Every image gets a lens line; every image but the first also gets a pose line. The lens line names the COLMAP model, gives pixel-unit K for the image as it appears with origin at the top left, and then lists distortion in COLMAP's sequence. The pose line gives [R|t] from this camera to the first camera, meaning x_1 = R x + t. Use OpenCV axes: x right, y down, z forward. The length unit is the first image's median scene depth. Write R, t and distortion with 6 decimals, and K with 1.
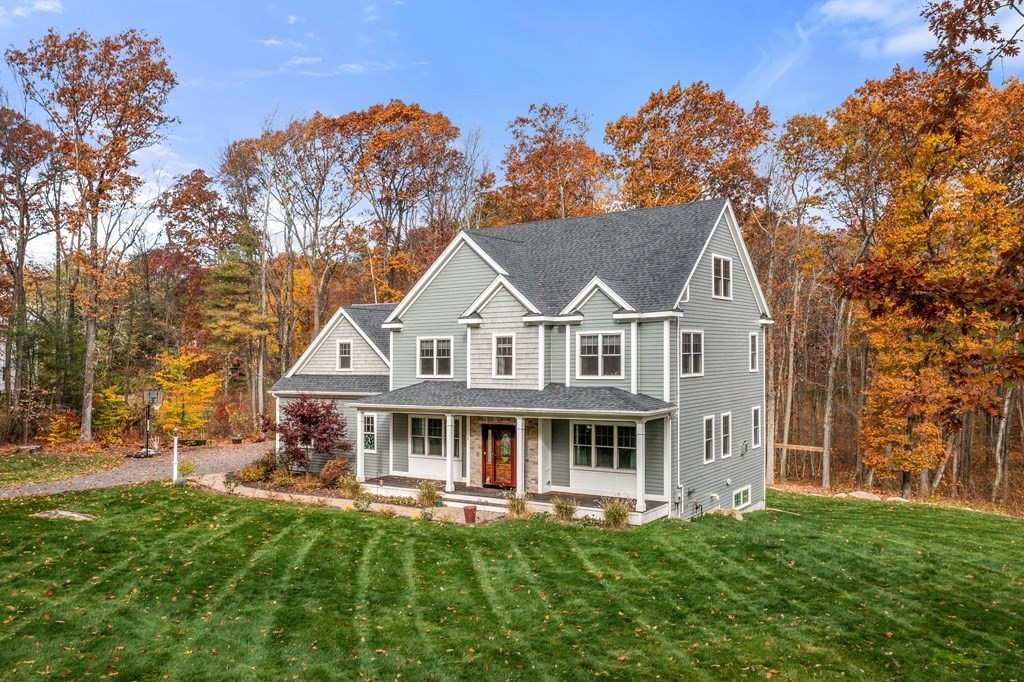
lens RADIAL K [[810.1, 0, 510.9], [0, 810.1, 374.1], [0, 0, 1]] dist [0.013201, 0.002219]
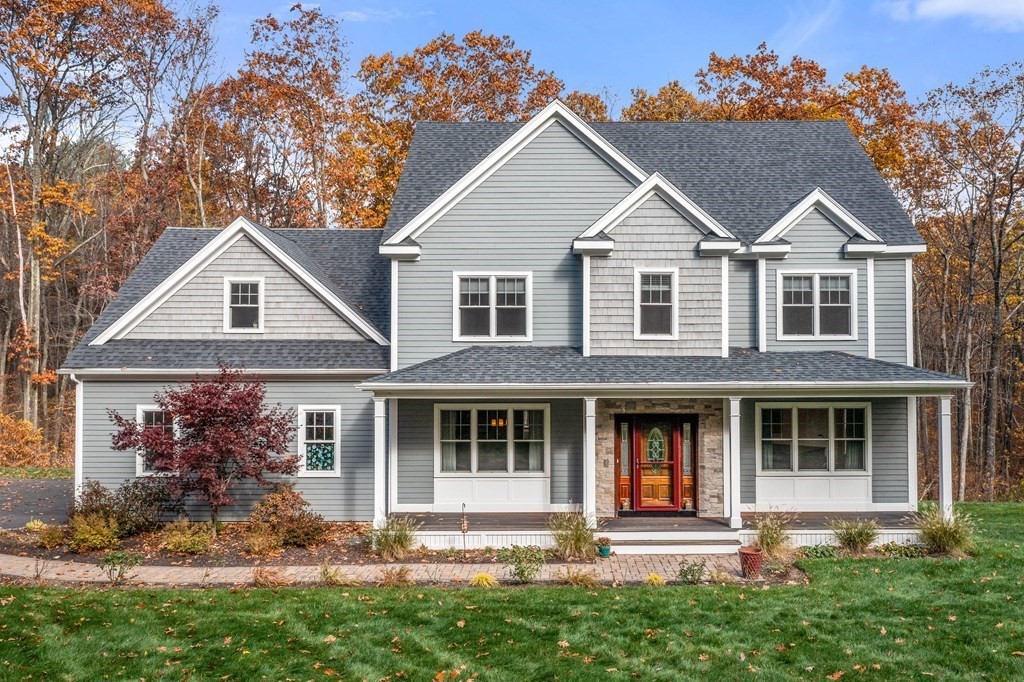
lens RADIAL K [[810.1, 0, 510.9], [0, 810.1, 374.1], [0, 0, 1]] dist [0.013201, 0.002219]
pose [[0.824759, 0.006163, 0.565450, -0.454105], [0.003261, 0.999872, -0.015654, 0.041419], [-0.565474, 0.014755, 0.824634, 0.542789]]
